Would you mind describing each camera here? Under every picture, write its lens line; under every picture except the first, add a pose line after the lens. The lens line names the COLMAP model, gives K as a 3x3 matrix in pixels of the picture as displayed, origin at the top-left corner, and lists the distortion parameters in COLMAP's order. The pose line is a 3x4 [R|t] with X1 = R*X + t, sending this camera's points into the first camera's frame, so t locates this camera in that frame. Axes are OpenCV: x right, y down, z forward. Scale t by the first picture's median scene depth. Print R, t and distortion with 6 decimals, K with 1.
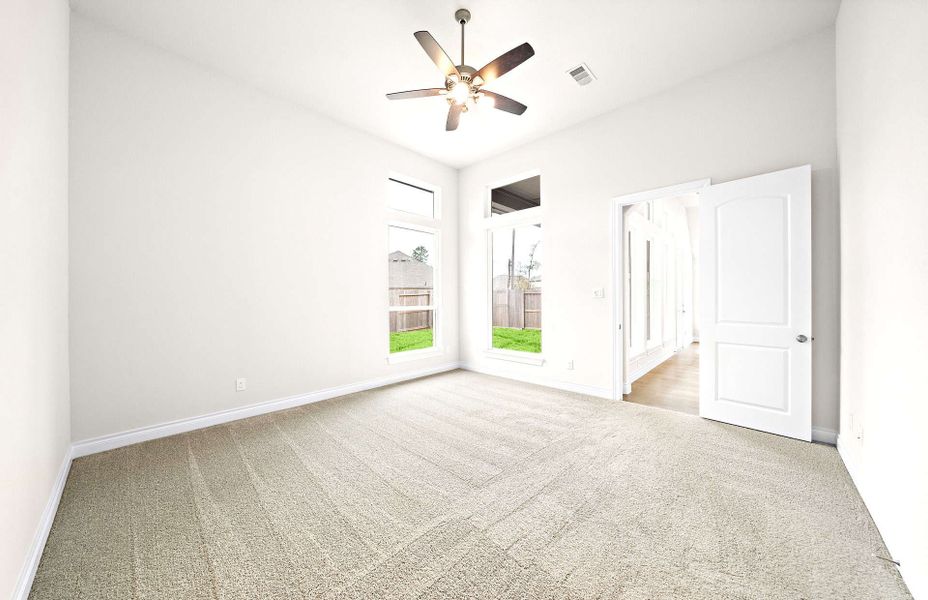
lens RADIAL K [[327.1, 0, 461.2], [0, 327.1, 299.3], [0, 0, 1]] dist [-0.000758, -0.000157]
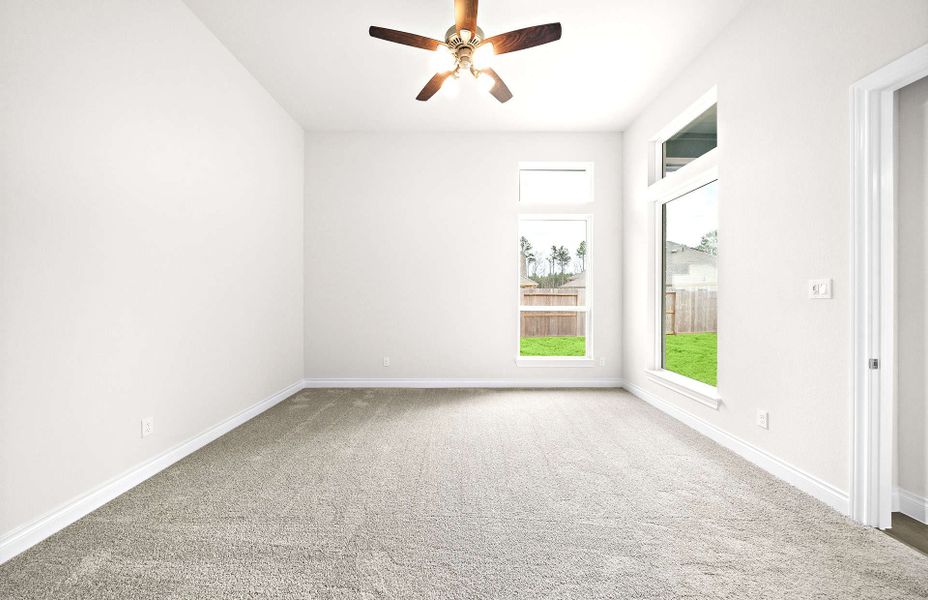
lens RADIAL K [[327.1, 0, 466.5], [0, 327.1, 298.9], [0, 0, 1]] dist [-0.000758, -0.000157]
pose [[0.675174, 0.008286, -0.737612, 0.350436], [-0.005542, 0.999966, 0.006160, -0.002650], [0.737637, -0.000072, 0.675197, 0.230952]]
